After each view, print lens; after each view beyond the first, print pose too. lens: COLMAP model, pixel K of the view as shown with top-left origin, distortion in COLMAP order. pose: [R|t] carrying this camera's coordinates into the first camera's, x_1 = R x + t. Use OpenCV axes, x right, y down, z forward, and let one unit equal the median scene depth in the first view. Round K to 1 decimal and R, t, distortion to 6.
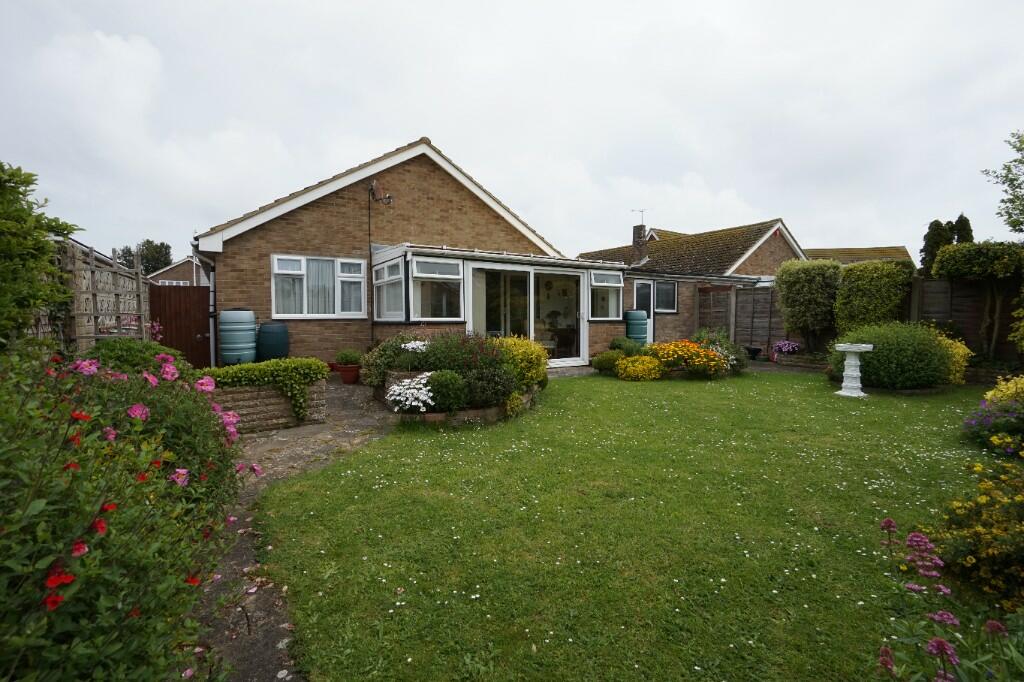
lens RADIAL K [[457.7, 0, 514.5], [0, 457.7, 341.1], [0, 0, 1]] dist [-0.047428, 0.015606]
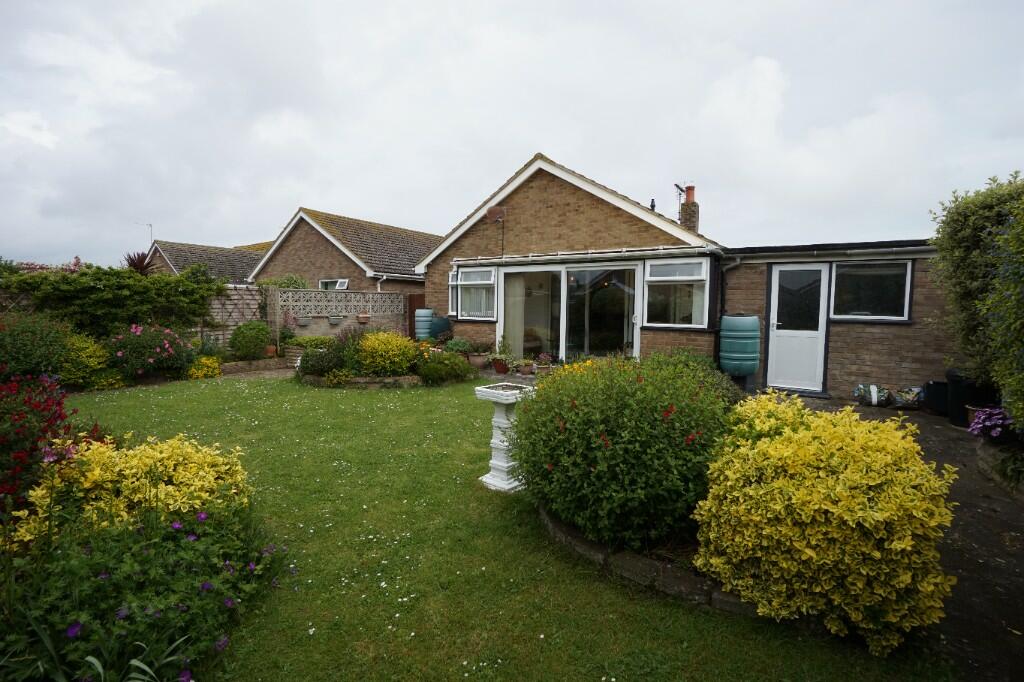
lens RADIAL K [[457.7, 0, 514.7], [0, 457.7, 339.0], [0, 0, 1]] dist [-0.047428, 0.015606]
pose [[0.389056, 0.073152, -0.918305, 0.812315], [-0.064210, 0.996571, 0.052183, -0.052705], [0.918974, 0.038662, 0.392419, 0.518633]]
